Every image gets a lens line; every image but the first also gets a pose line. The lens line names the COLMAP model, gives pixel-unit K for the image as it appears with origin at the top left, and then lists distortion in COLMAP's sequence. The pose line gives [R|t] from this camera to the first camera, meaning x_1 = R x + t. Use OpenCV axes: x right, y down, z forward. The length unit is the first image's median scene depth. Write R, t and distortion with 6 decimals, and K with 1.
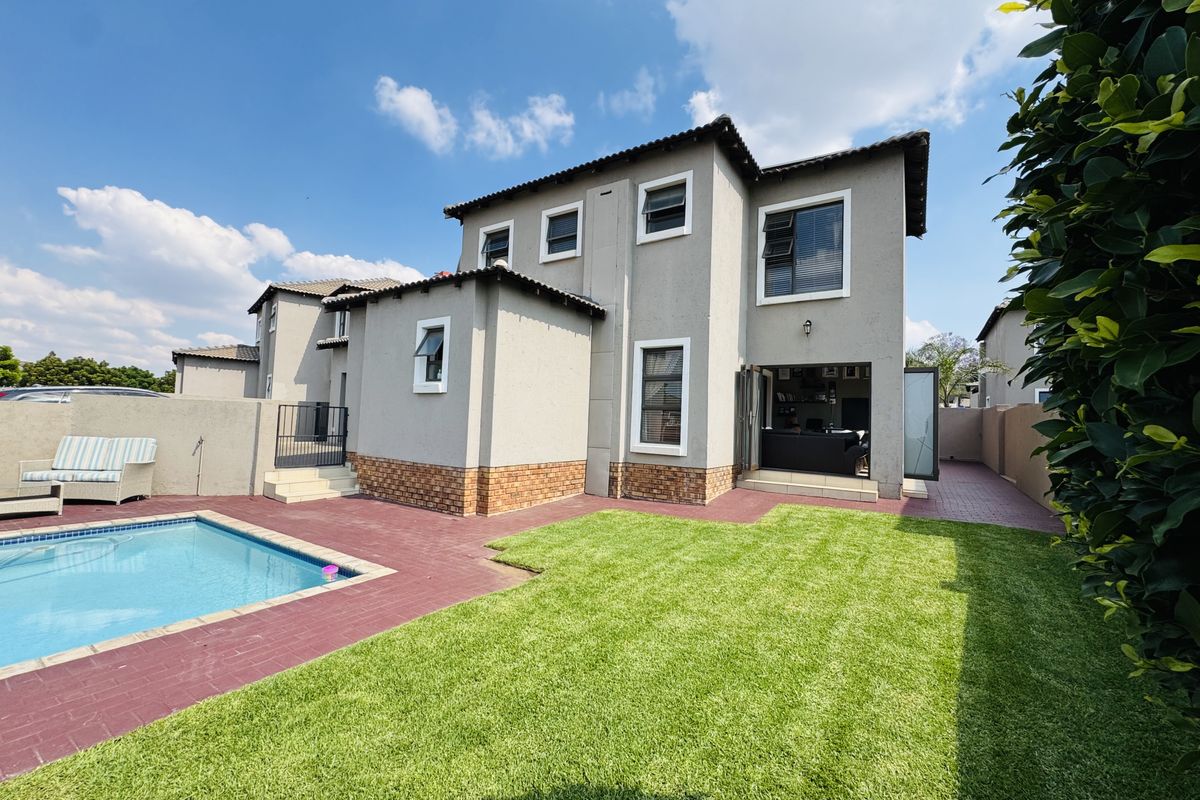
lens RADIAL K [[481.4, 0, 600.9], [0, 481.4, 397.9], [0, 0, 1]] dist [-0.003341, -0.000032]
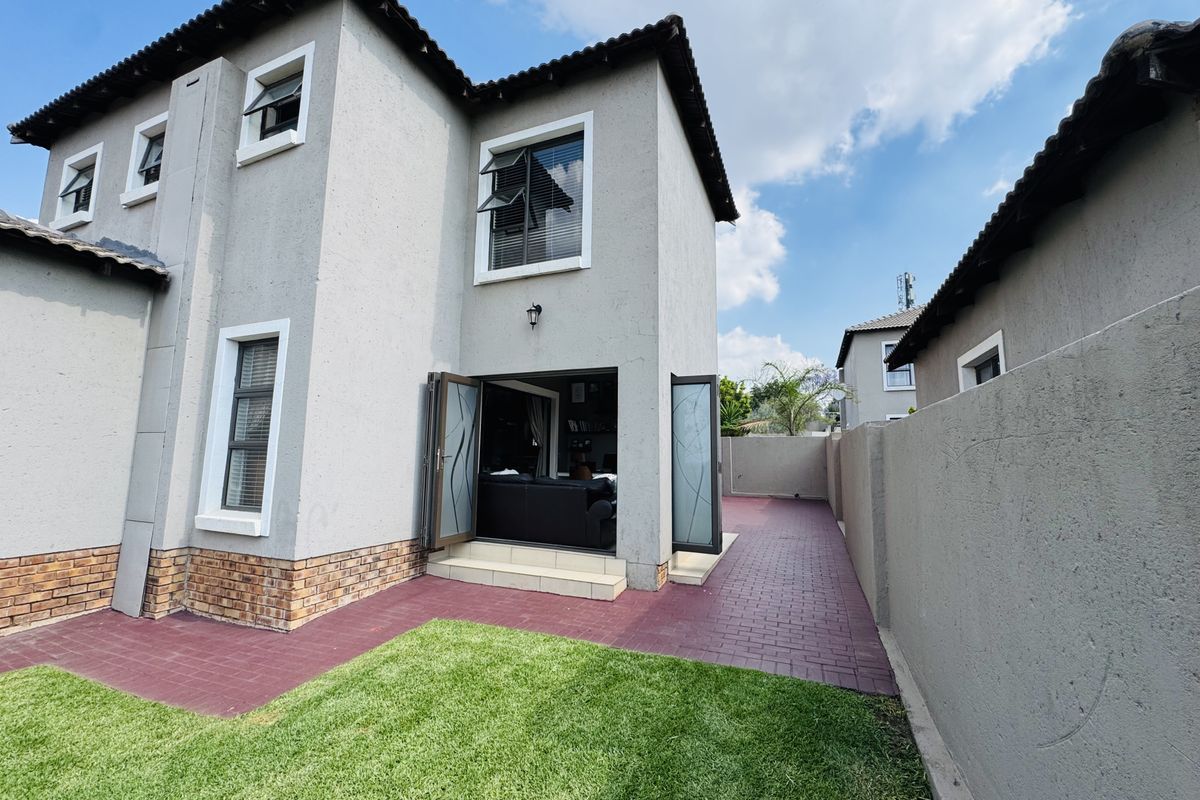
lens RADIAL K [[481.4, 0, 600.8], [0, 481.4, 400.2], [0, 0, 1]] dist [-0.003341, -0.000032]
pose [[0.984394, -0.001784, 0.175972, 0.415117], [0.013039, 0.997939, -0.062827, 0.007978], [-0.175497, 0.064141, 0.982388, 0.372278]]
